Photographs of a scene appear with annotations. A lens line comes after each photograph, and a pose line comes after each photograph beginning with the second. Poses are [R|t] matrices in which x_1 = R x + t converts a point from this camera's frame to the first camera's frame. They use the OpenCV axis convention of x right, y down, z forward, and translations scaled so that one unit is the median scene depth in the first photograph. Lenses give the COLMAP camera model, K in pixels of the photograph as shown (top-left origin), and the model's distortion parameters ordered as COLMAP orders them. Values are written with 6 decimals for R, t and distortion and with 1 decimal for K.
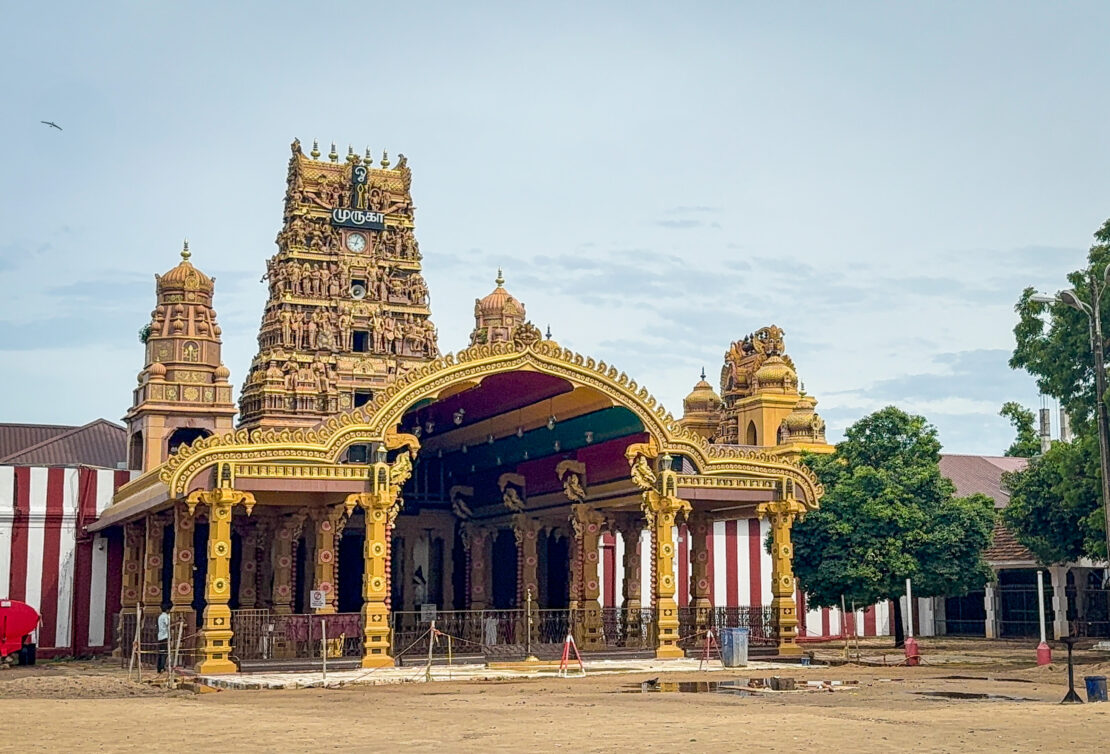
lens RADIAL K [[1617.5, 0, 556.5], [0, 1617.5, 376.9], [0, 0, 1]] dist [0.061461, 0.000000]
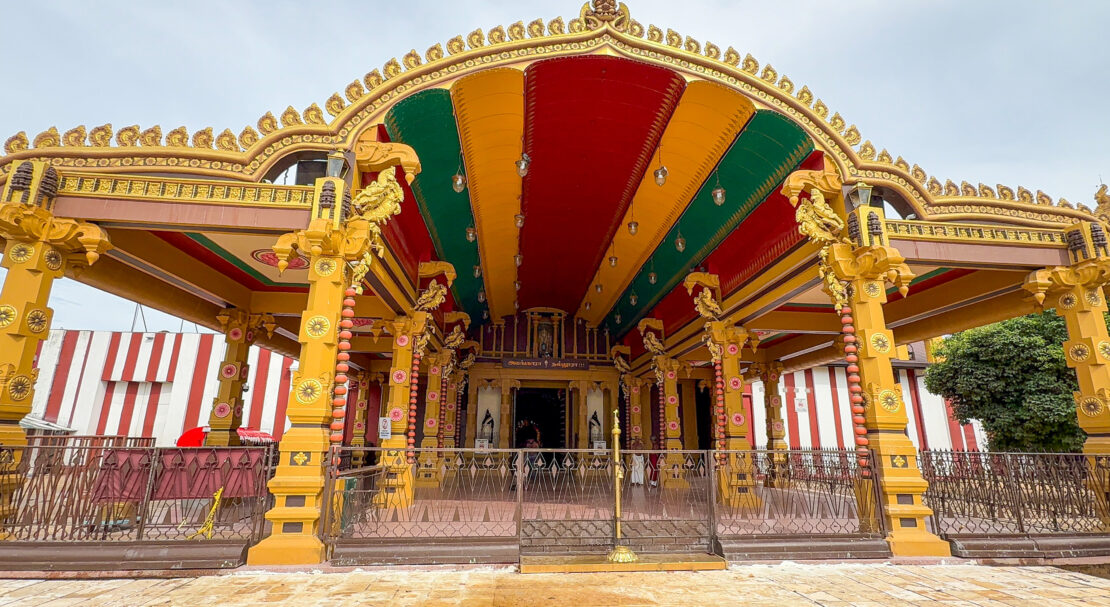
lens RADIAL K [[496.9, 0, 553.4], [0, 496.9, 302.3], [0, 0, 1]] dist [-0.002390, 0.001127]
pose [[0.951965, -0.062048, -0.299854, 0.013843], [0.020710, 0.990059, -0.139123, 0.113624], [0.305505, 0.126230, 0.943786, 0.800860]]
